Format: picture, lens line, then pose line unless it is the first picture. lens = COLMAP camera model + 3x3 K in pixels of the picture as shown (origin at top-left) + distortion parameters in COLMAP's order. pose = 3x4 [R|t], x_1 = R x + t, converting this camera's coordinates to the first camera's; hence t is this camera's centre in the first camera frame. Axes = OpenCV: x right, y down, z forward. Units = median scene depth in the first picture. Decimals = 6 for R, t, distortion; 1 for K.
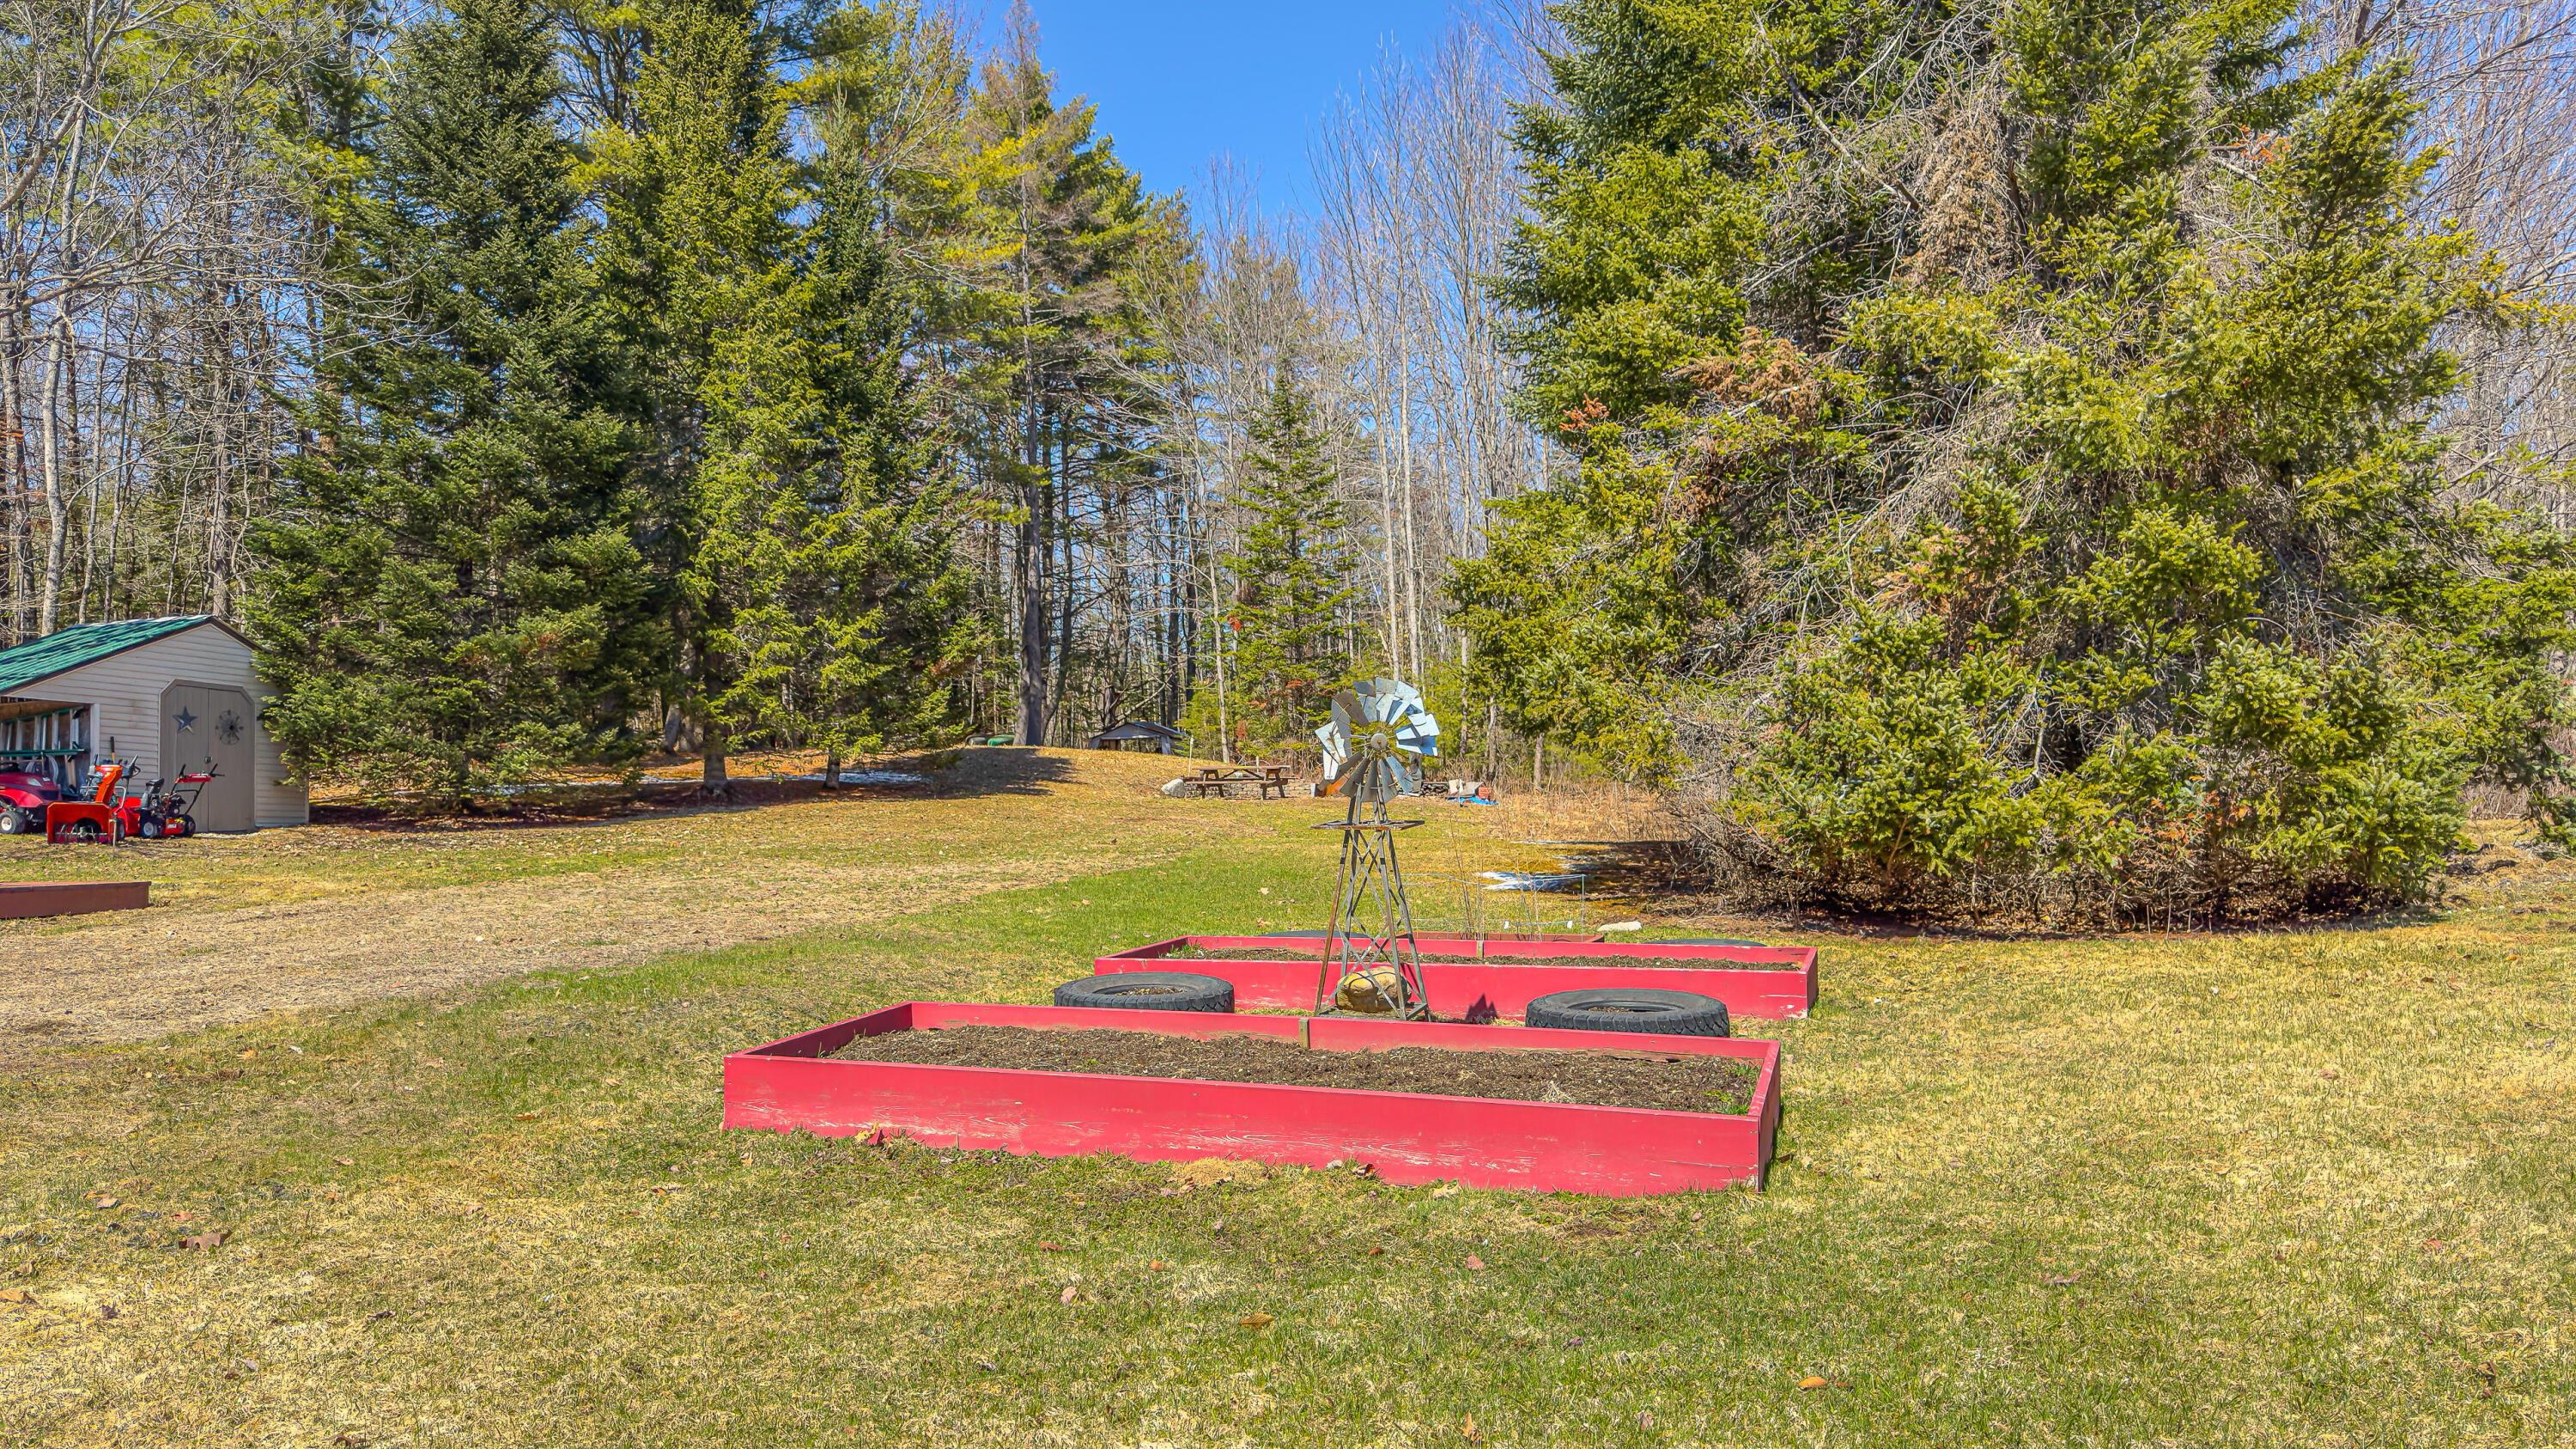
lens RADIAL K [[1839.7, 0, 1280.3], [0, 1839.7, 734.8], [0, 0, 1]] dist [0.088162, -0.090588]
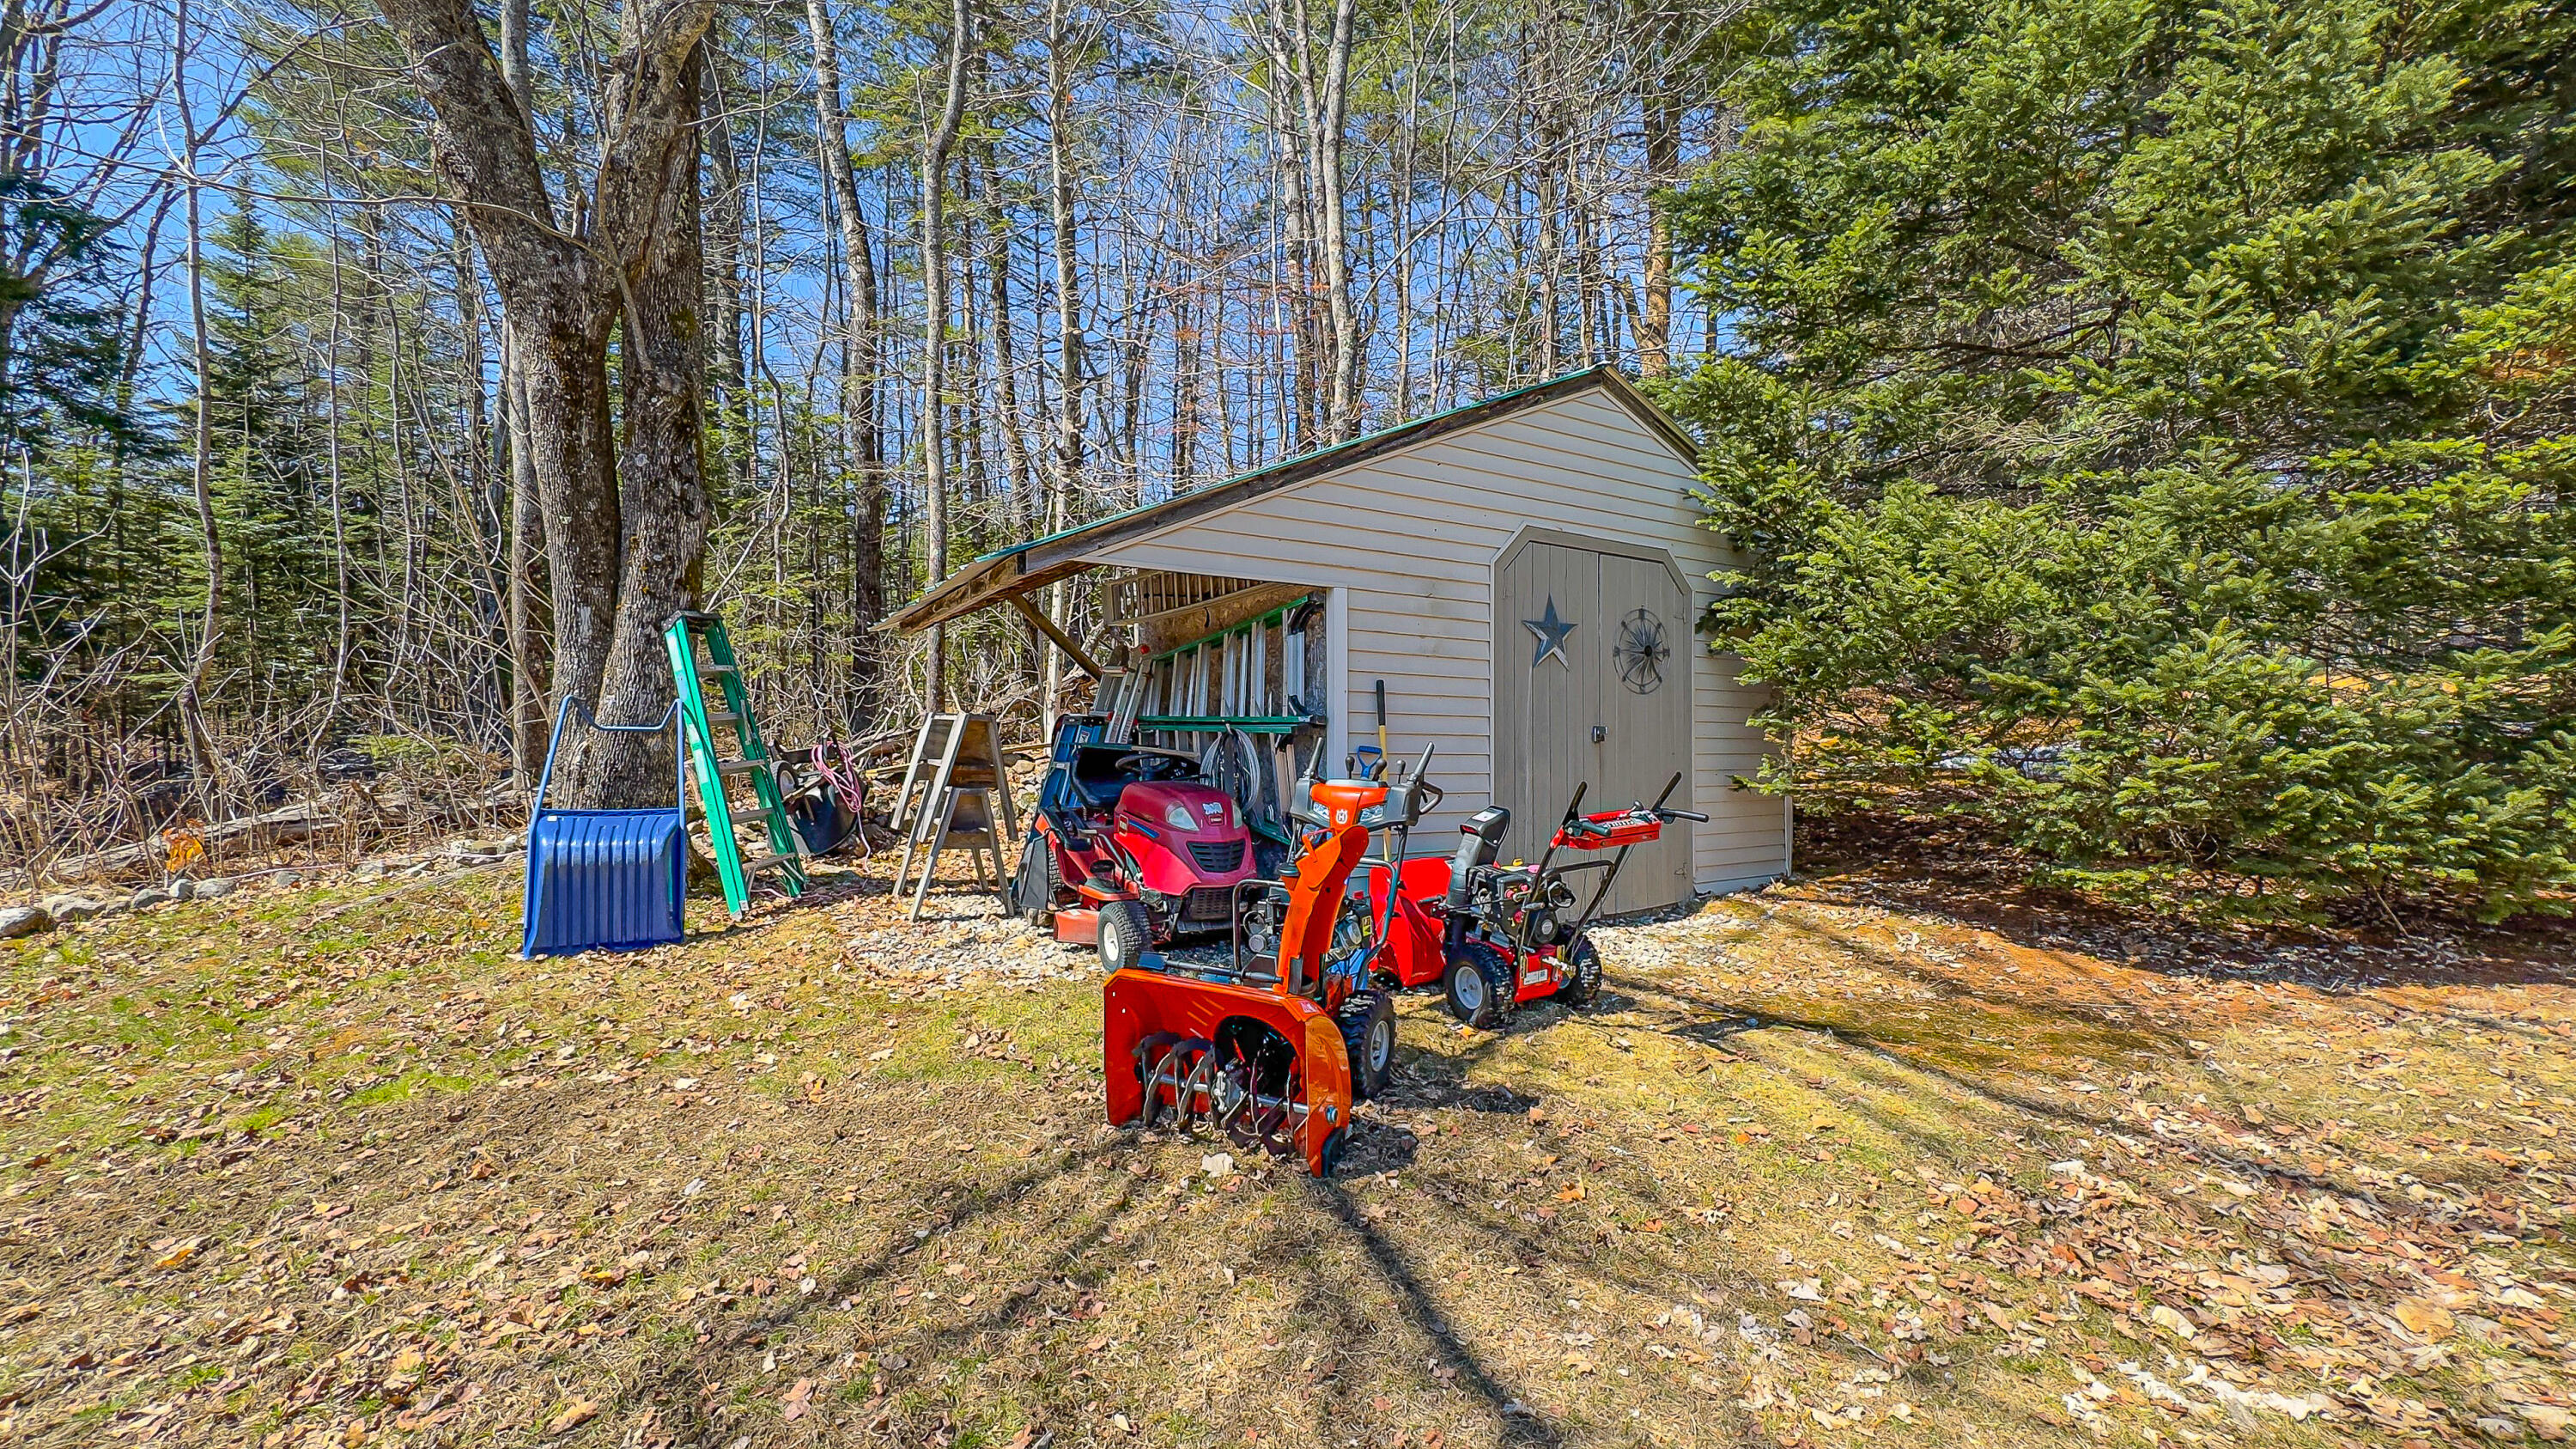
lens RADIAL K [[1013.9, 0, 1288.0], [0, 1013.9, 724.5], [0, 0, 1]] dist [0.001258, 0.000178]
pose [[0.745890, 0.016452, -0.665866, -0.465332], [0.020942, 0.998621, 0.048133, -0.000252], [0.665740, -0.049847, 0.744517, 0.775472]]
